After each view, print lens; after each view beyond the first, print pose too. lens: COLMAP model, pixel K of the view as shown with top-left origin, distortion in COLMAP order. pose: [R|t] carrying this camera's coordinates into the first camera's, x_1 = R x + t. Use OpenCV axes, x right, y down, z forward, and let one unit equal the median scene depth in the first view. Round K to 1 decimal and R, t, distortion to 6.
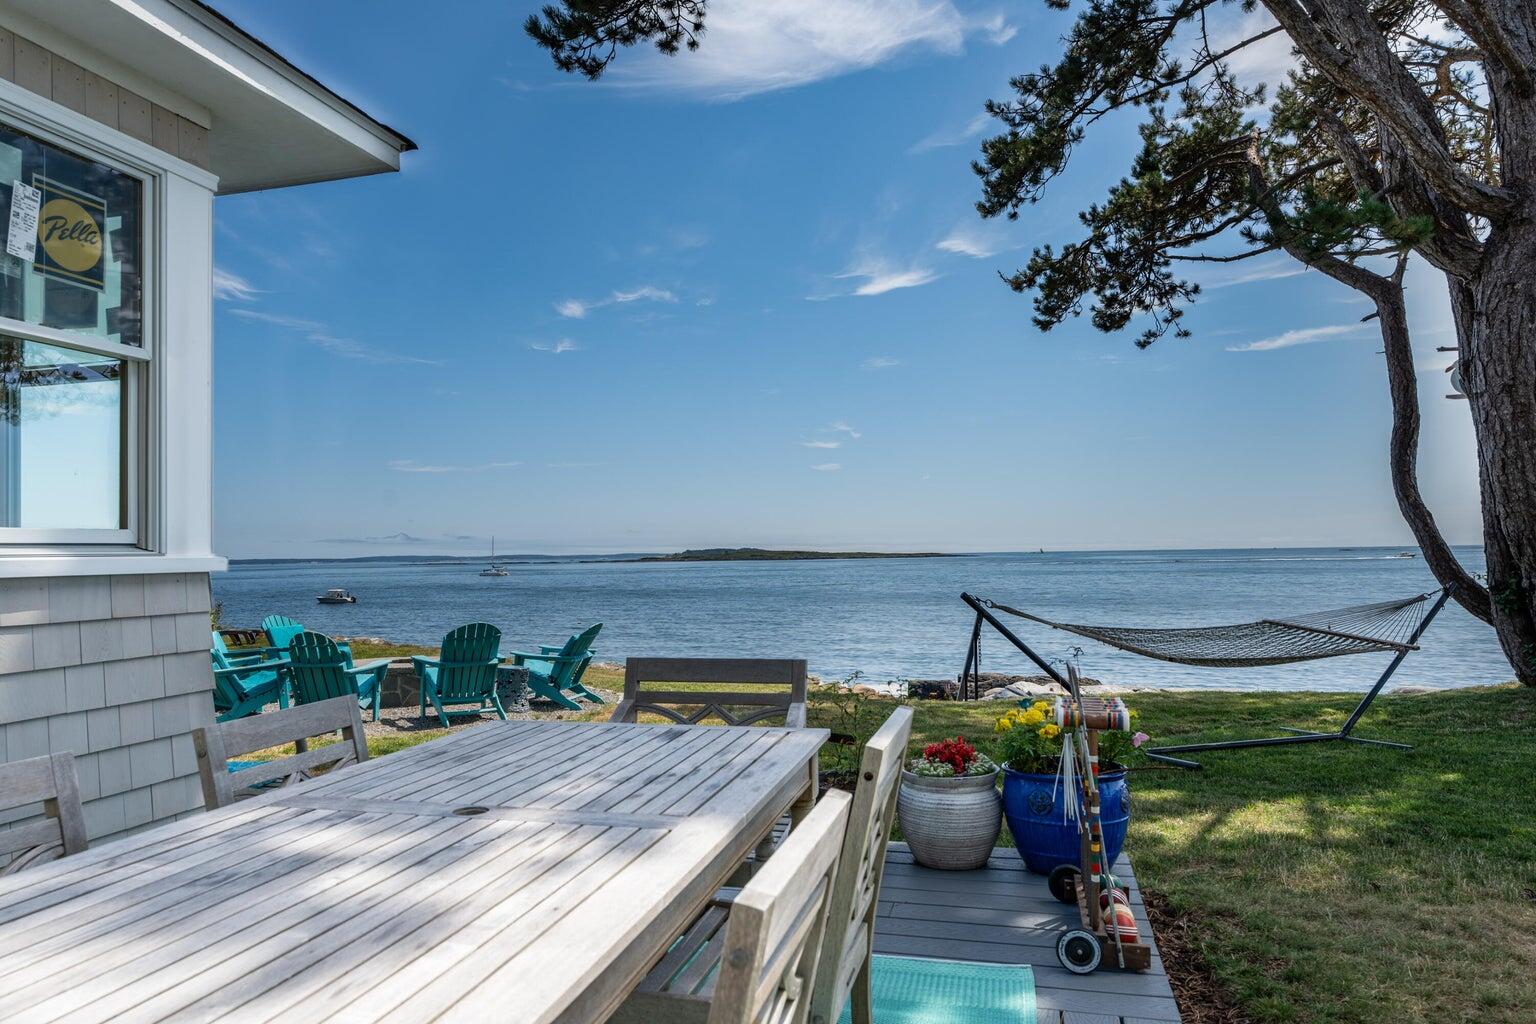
lens RADIAL K [[1021.1, 0, 768.0], [0, 1021.1, 512.0], [0, 0, 1]] dist [-0.006794, 0.005923]
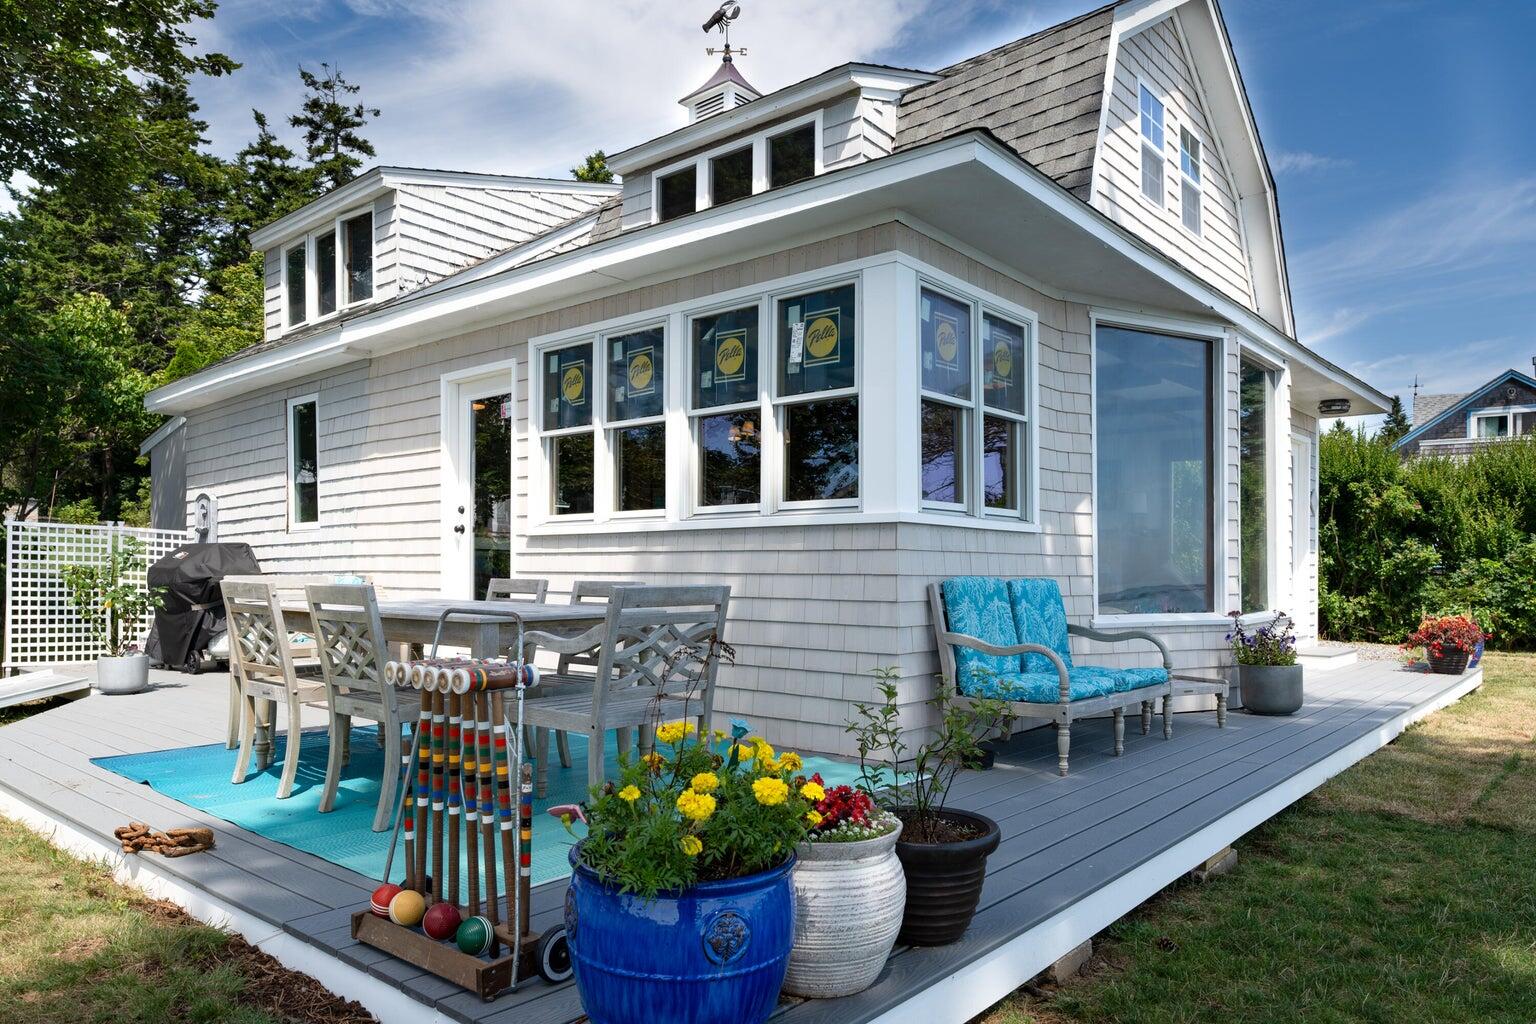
lens RADIAL K [[1031.5, 0, 770.3], [0, 1031.5, 568.0], [0, 0, 1]] dist [0.006568, 0.001704]
pose [[-0.437282, 0.011824, -0.899247, 0.269499], [0.038855, 0.999228, -0.005755, 0.038380], [0.898485, -0.037457, -0.437404, 0.453610]]
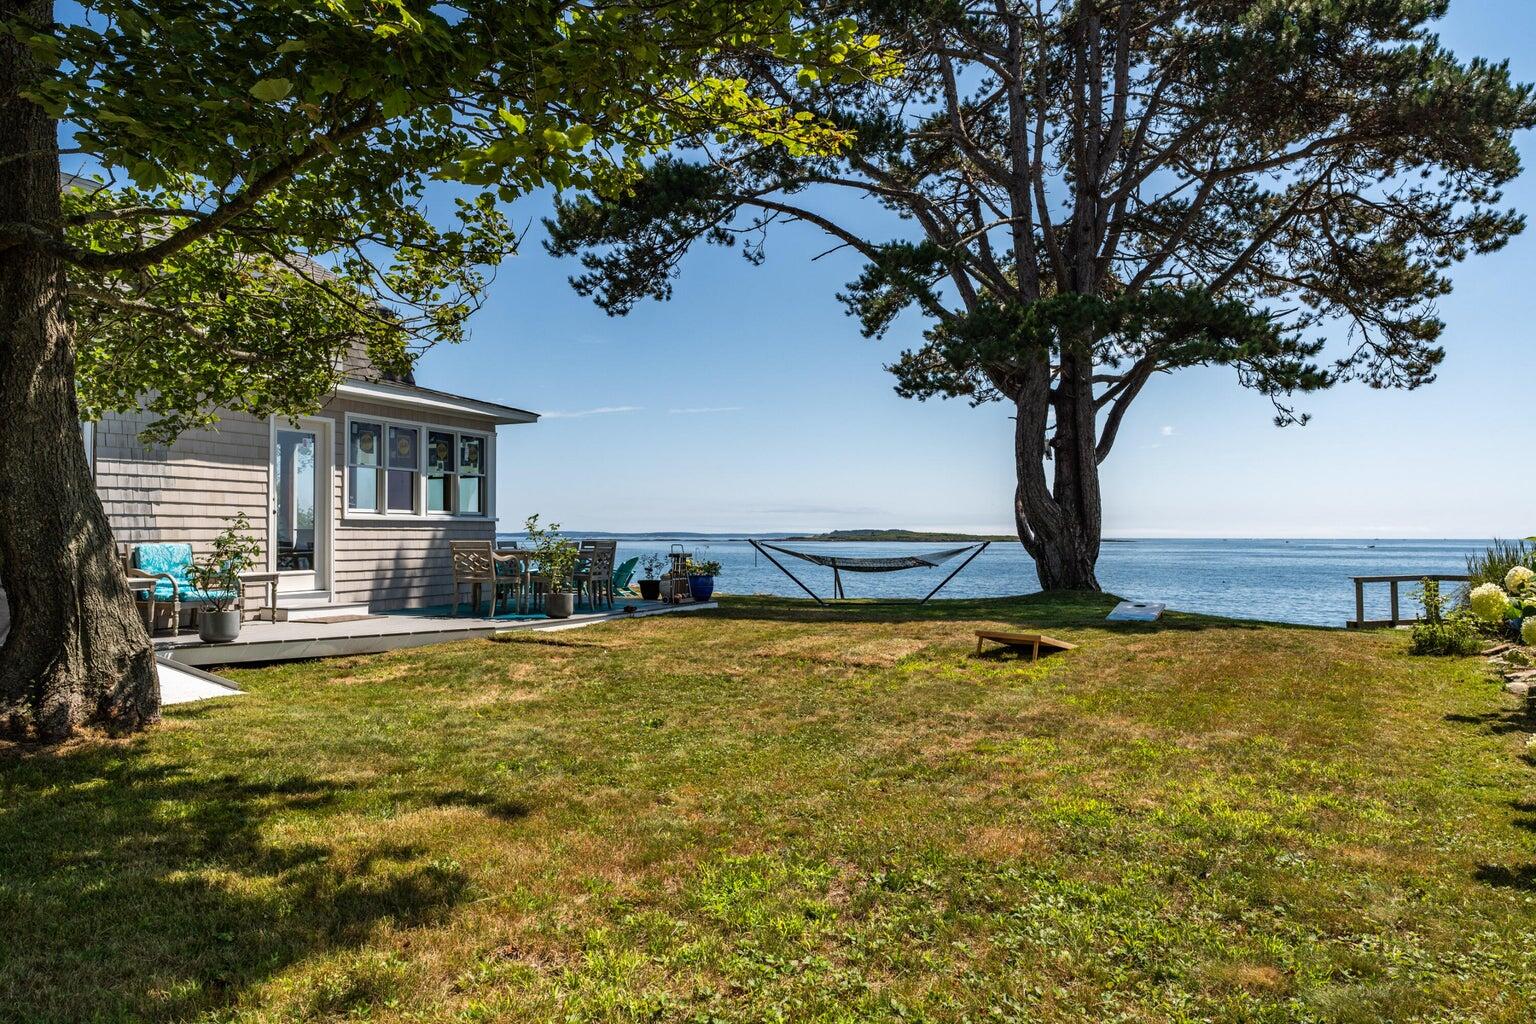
lens RADIAL K [[1016.5, 0, 768.1], [0, 1016.5, 507.6], [0, 0, 1]] dist [0.002603, 0.002381]
pose [[0.989894, 0.014215, -0.141098, 0.390906], [-0.011941, 0.999785, 0.016946, -0.028604], [0.141309, -0.015089, 0.989851, -1.004462]]
